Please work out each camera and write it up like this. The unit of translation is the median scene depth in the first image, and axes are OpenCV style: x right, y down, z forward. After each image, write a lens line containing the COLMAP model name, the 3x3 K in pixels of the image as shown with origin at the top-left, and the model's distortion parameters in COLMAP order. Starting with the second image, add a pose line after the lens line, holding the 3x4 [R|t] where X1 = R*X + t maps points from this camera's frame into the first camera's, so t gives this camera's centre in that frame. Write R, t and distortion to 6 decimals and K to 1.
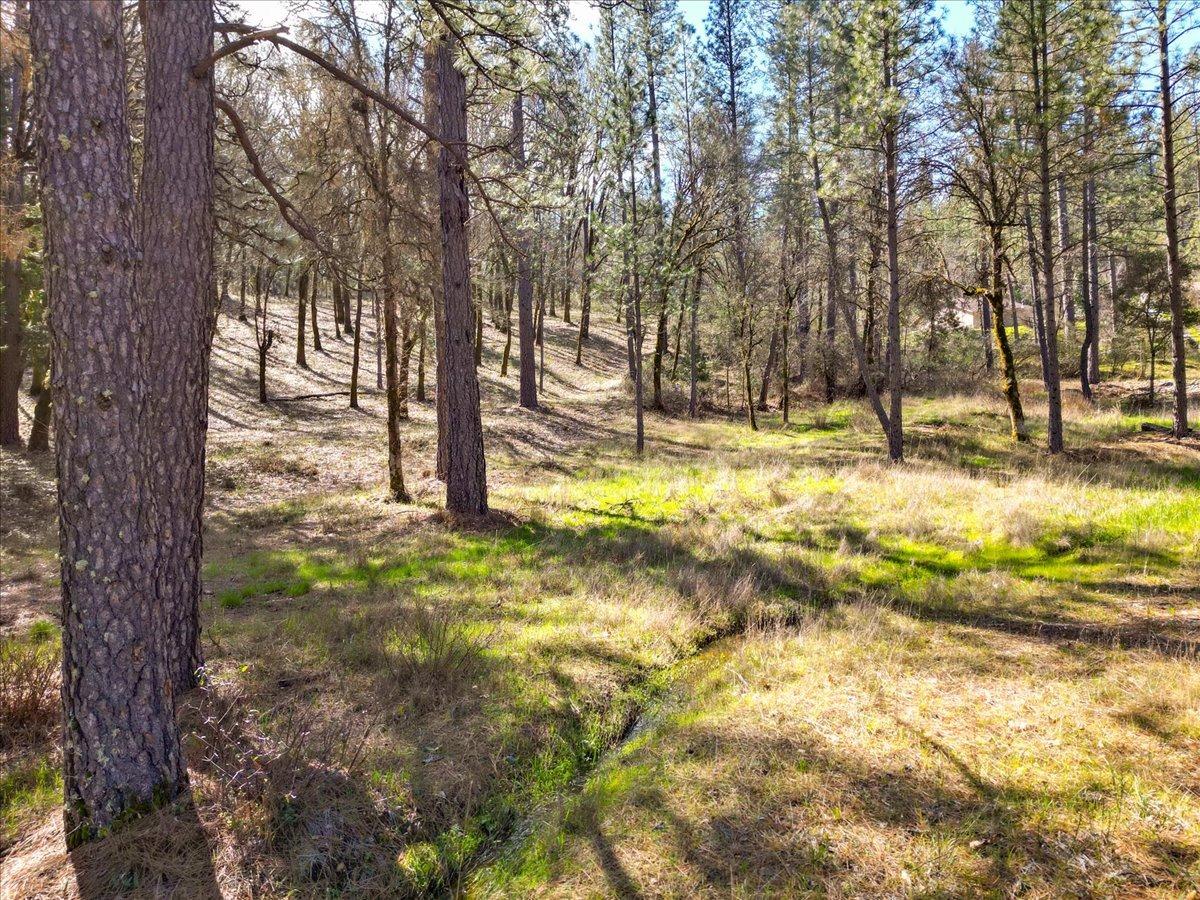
lens RADIAL K [[875.6, 0, 625.7], [0, 875.6, 406.4], [0, 0, 1]] dist [0.082060, -0.071823]
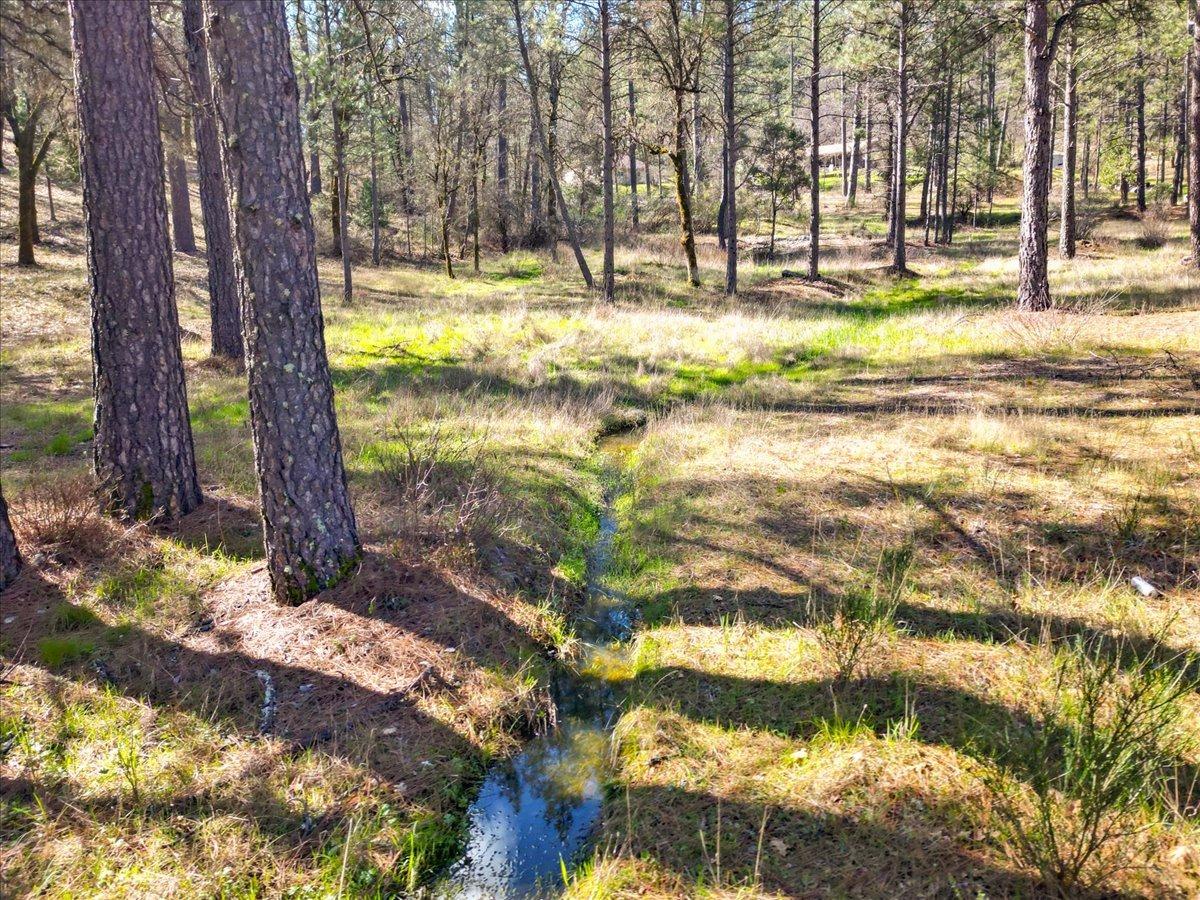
lens RADIAL K [[875.3, 0, 625.7], [0, 875.3, 400.4], [0, 0, 1]] dist [0.079745, -0.072170]
pose [[0.917024, -0.056369, 0.394828, -0.151766], [-0.007331, 0.987412, 0.157999, 0.008087], [-0.398765, -0.147783, 0.905067, -0.048133]]
